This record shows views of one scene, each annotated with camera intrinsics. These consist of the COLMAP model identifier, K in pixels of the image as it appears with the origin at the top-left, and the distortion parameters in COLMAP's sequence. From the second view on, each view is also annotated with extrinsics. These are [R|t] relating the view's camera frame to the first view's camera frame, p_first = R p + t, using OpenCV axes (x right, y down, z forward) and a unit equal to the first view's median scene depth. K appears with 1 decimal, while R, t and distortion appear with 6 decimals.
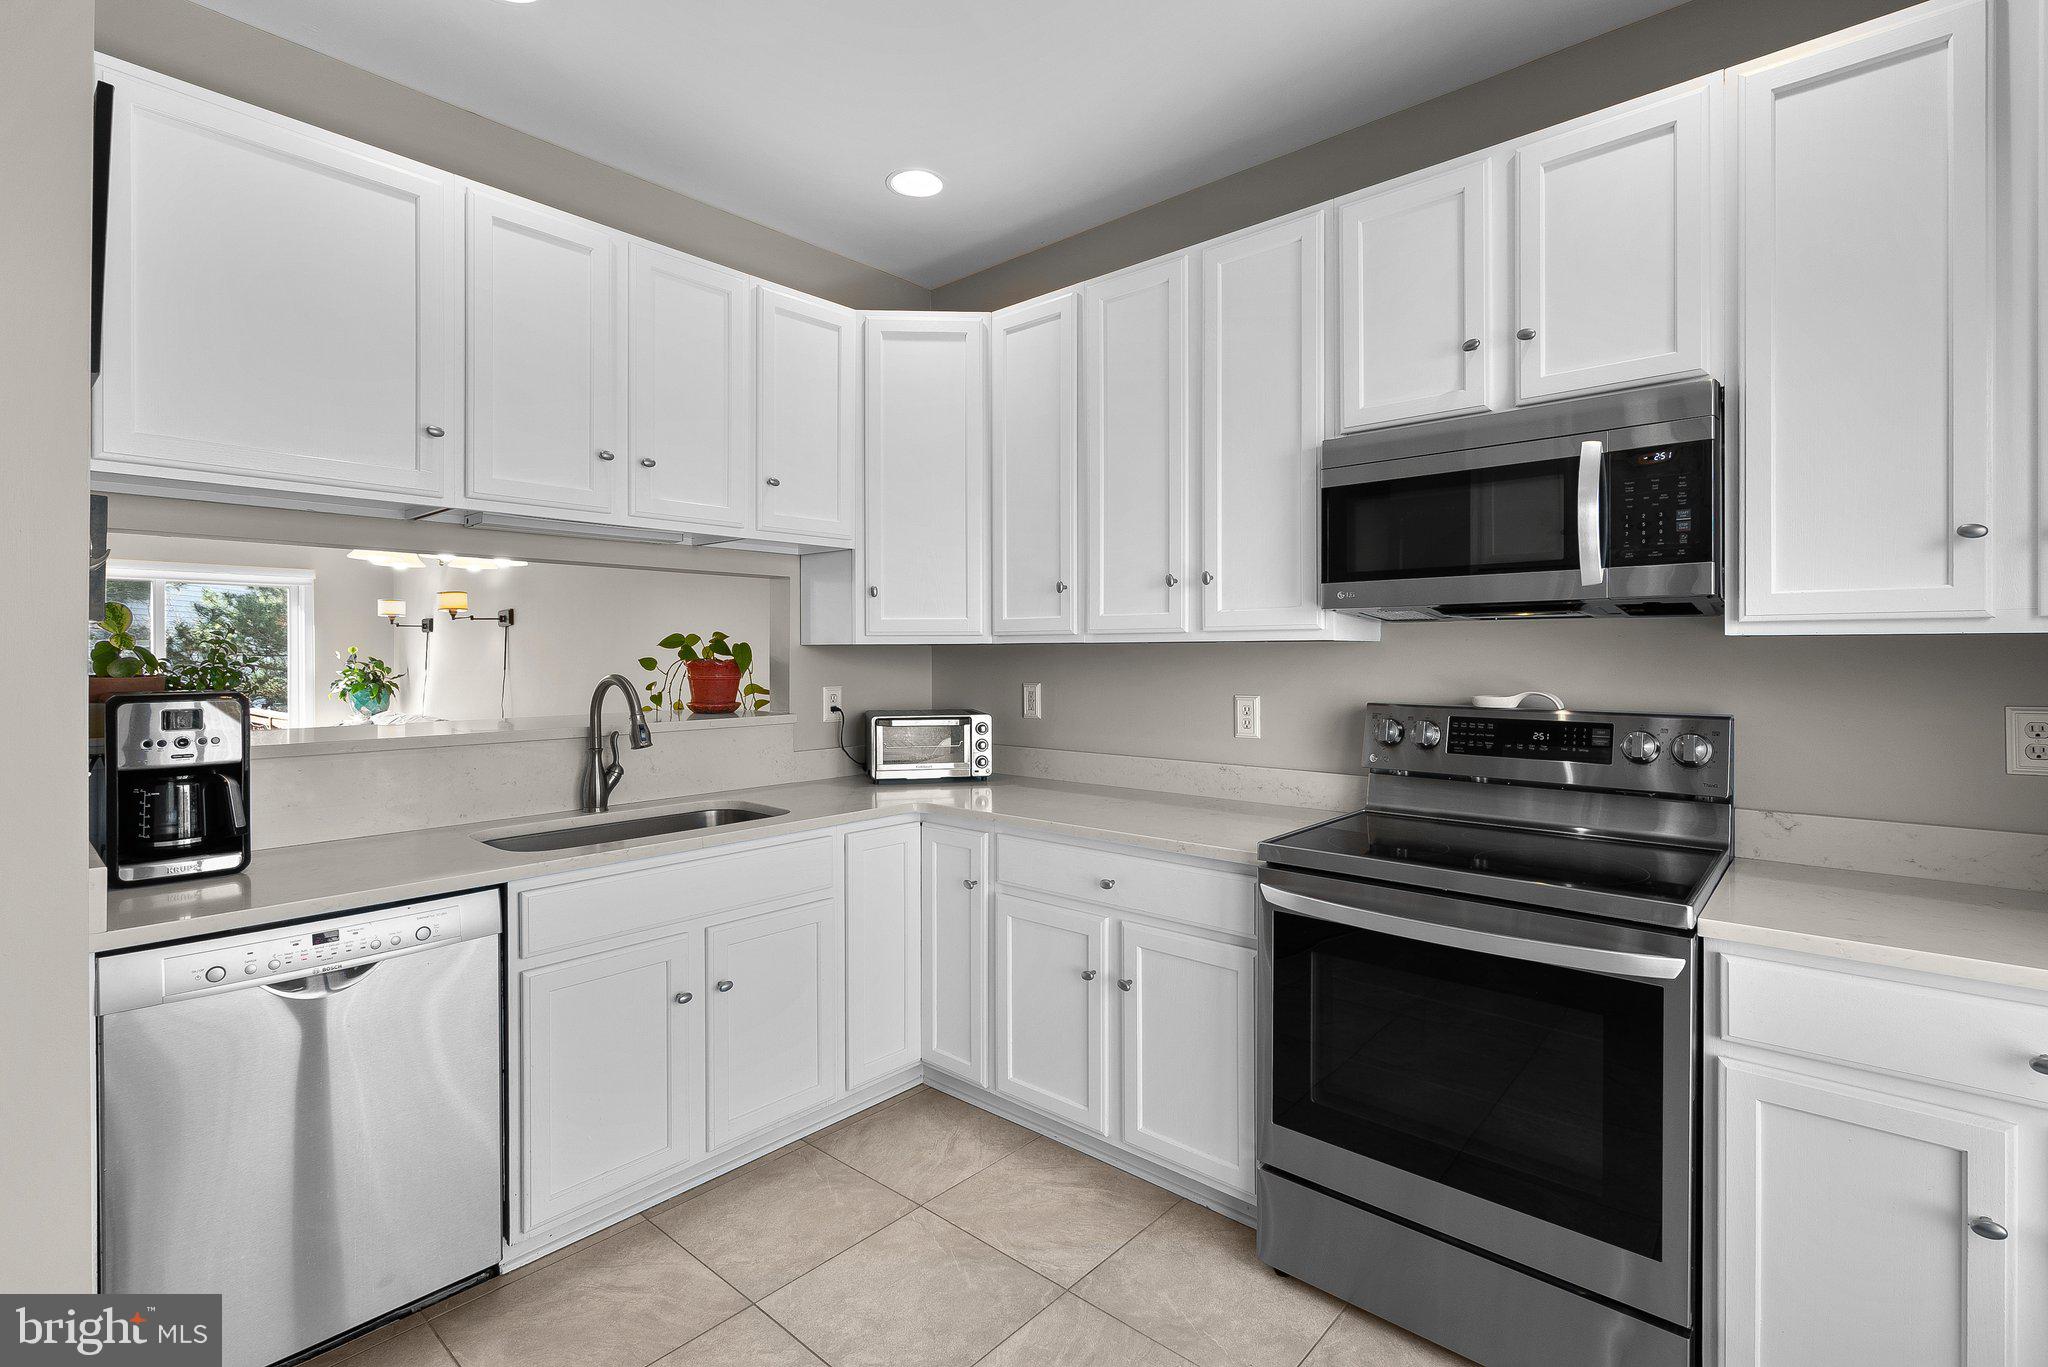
lens RADIAL K [[941.4, 0, 1024.5], [0, 941.4, 661.9], [0, 0, 1]] dist [-0.003250, 0.002659]
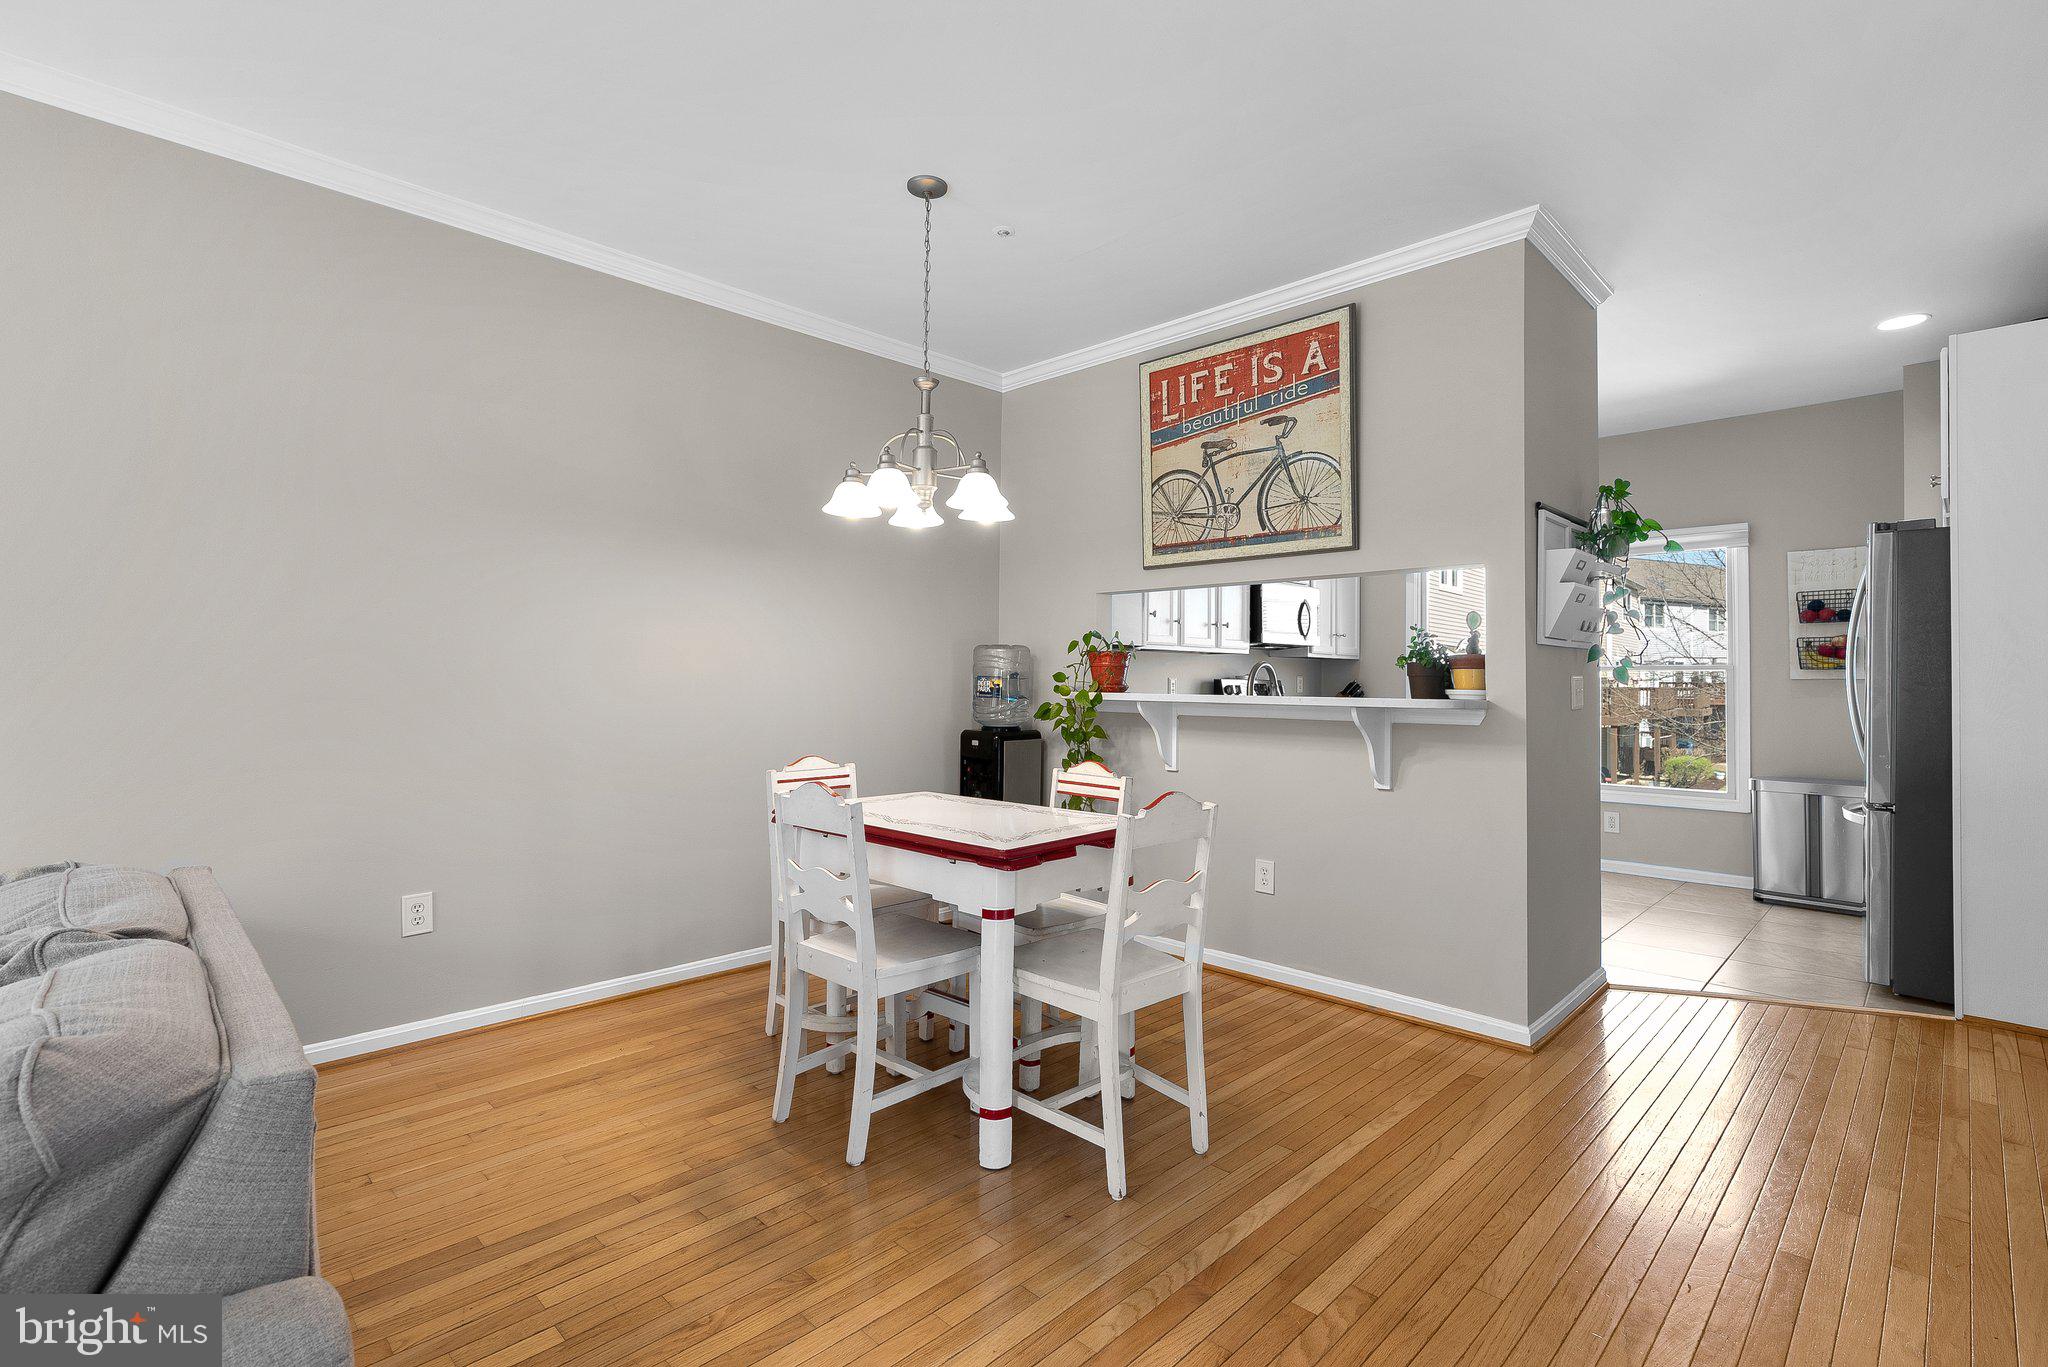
lens RADIAL K [[941.4, 0, 1021.0], [0, 941.4, 674.6], [0, 0, 1]] dist [-0.003250, 0.002659]
pose [[0.060567, 0.006736, 0.998141, -2.285759], [-0.000126, 0.999977, -0.006741, 0.050247], [-0.998164, 0.000283, 0.060566, 1.448805]]
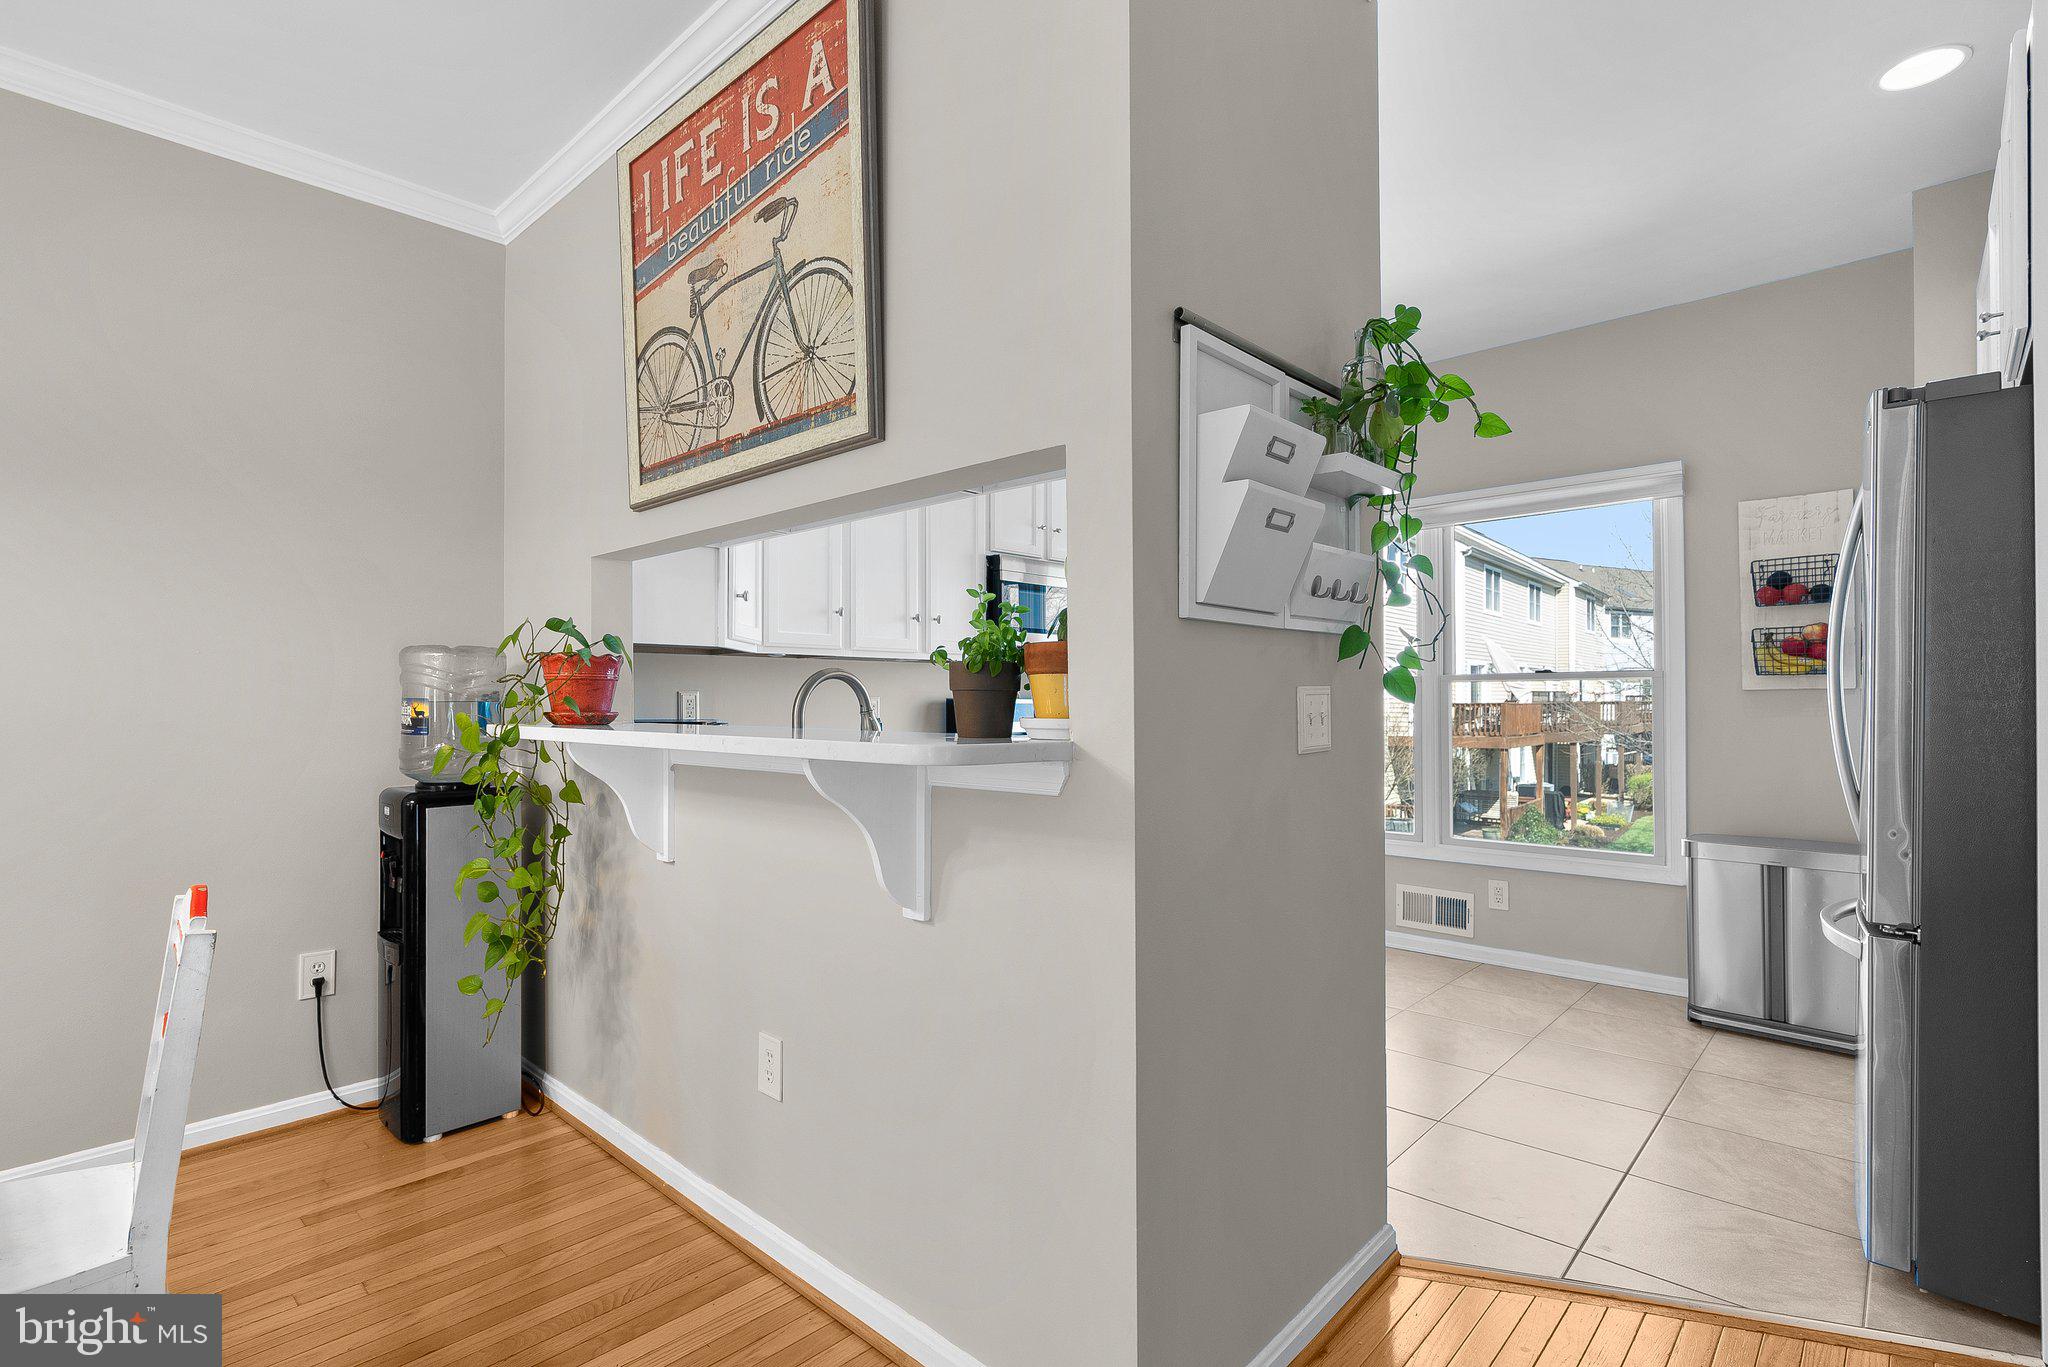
lens RADIAL K [[941.4, 0, 1029.9], [0, 941.4, 700.7], [0, 0, 1]] dist [-0.003250, 0.002659]
pose [[0.034712, -0.002444, 0.999394, -1.484766], [0.009084, 0.999956, 0.002130, 0.048728], [-0.999356, 0.009005, 0.034732, 0.843140]]
